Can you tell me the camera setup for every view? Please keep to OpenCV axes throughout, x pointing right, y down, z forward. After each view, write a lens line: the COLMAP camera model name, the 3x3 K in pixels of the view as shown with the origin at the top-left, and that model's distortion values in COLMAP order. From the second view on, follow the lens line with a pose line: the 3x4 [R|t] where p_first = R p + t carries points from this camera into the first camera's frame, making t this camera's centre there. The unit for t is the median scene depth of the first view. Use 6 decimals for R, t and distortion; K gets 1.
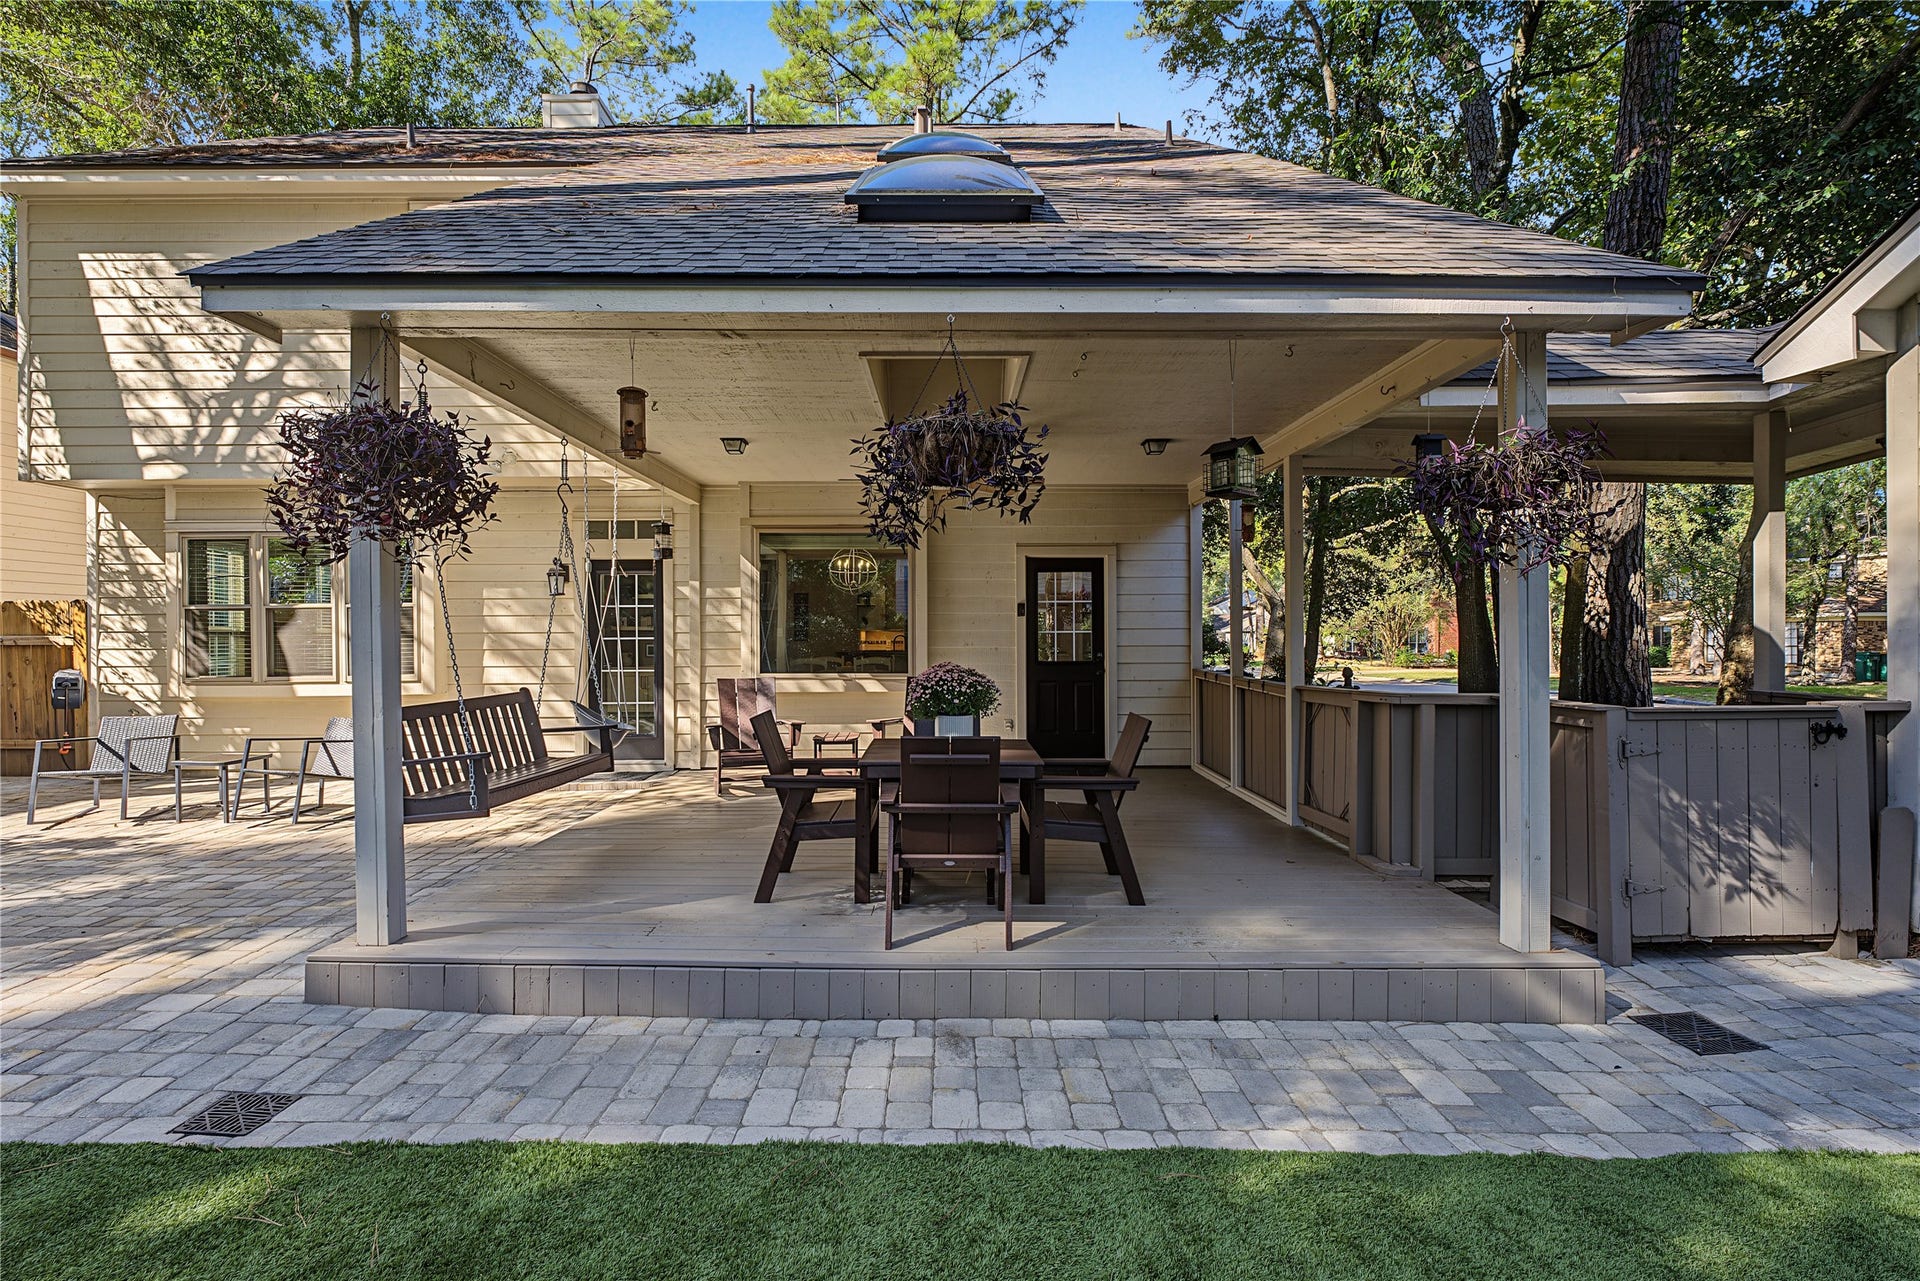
lens RADIAL K [[841.3, 0, 960.0], [0, 841.3, 640.5], [0, 0, 1]] dist [-0.002295, -0.000138]
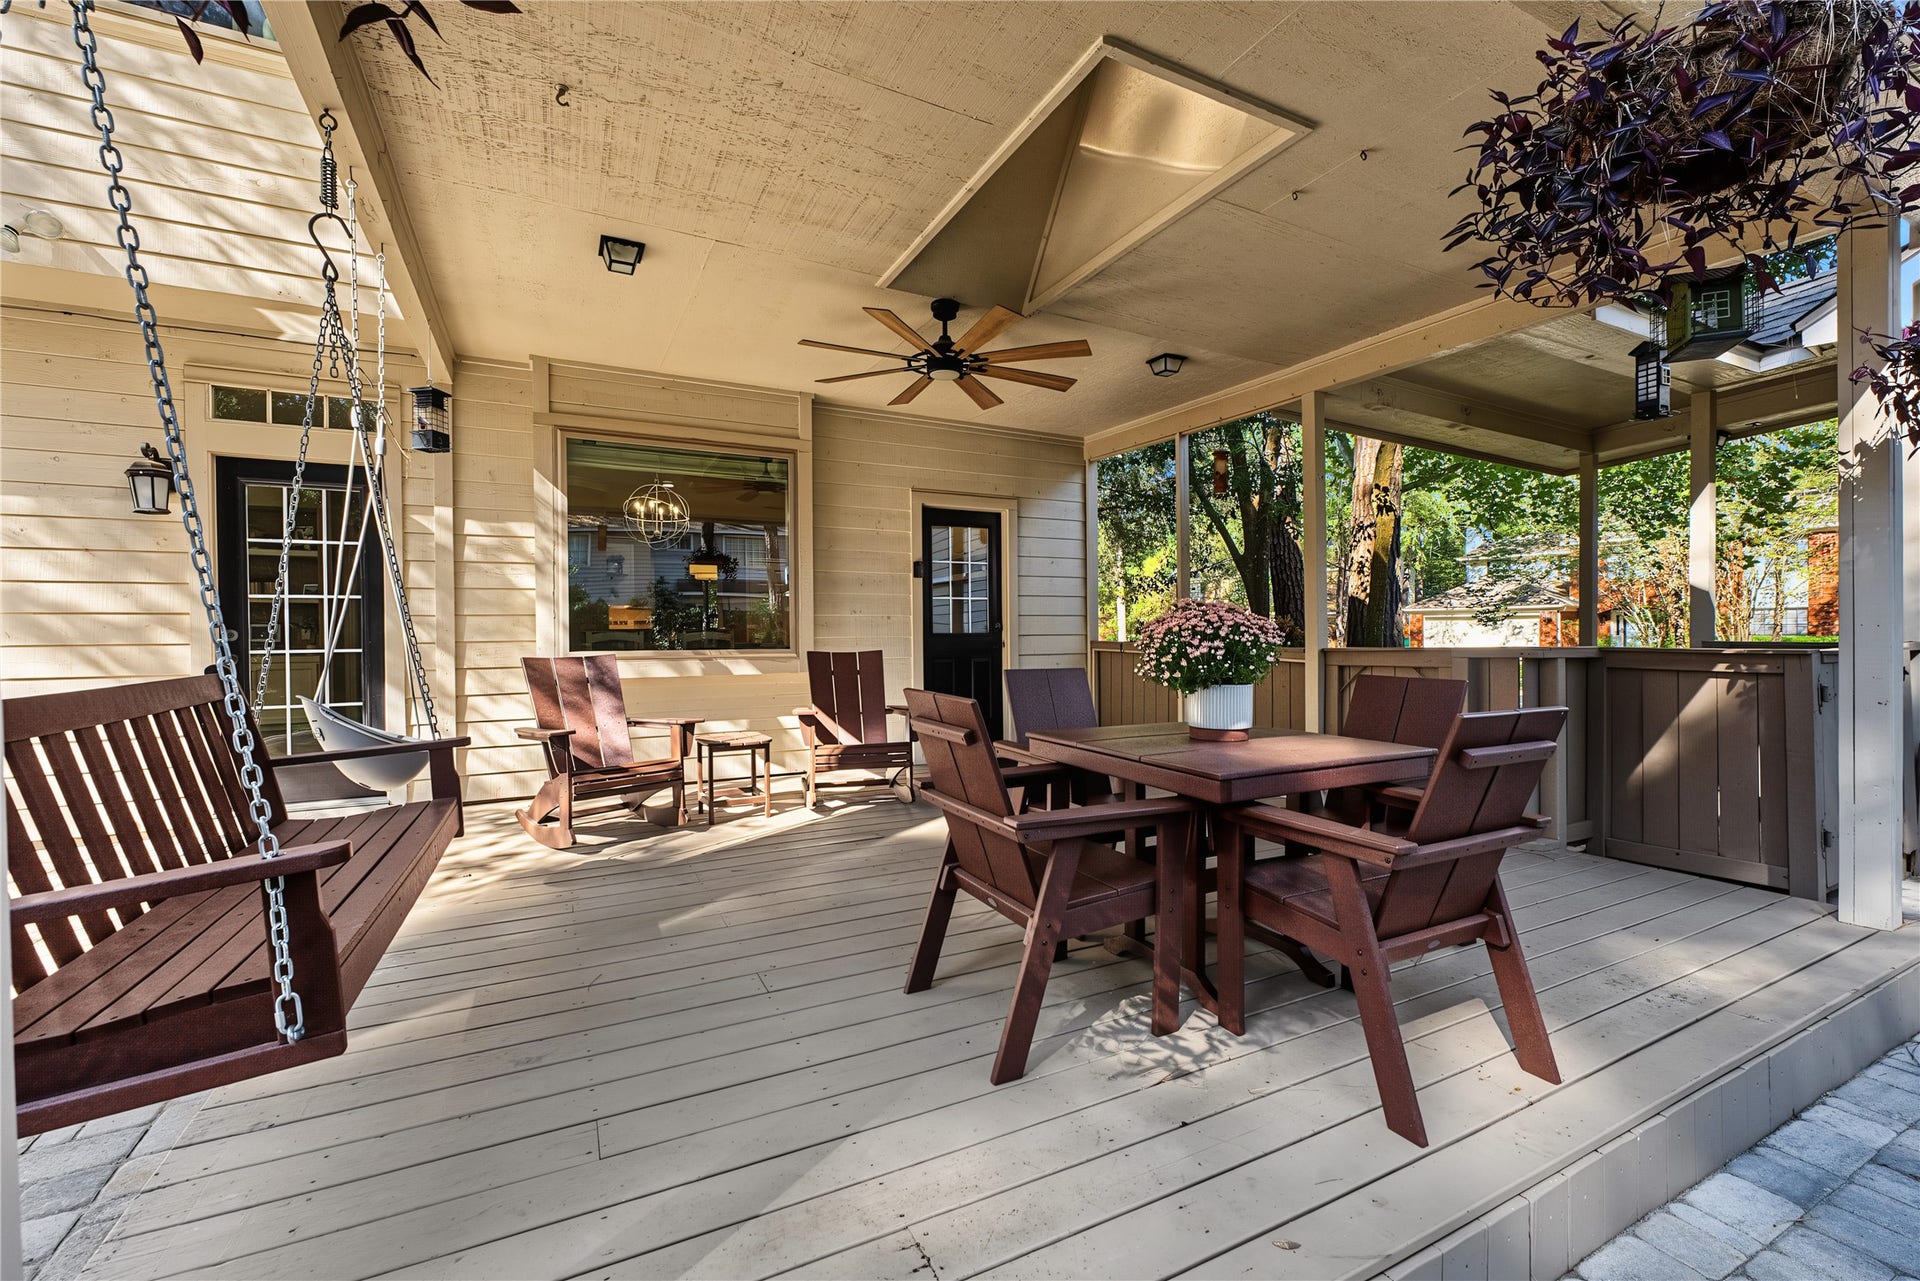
lens RADIAL K [[782.9, 0, 960.0], [0, 782.9, 640.5], [0, 0, 1]] dist [-0.003700, -0.000237]
pose [[0.893785, -0.008988, 0.448406, -0.237923], [0.006124, 0.999951, 0.007837, 0.027129], [-0.448455, -0.004259, 0.893795, 0.315221]]
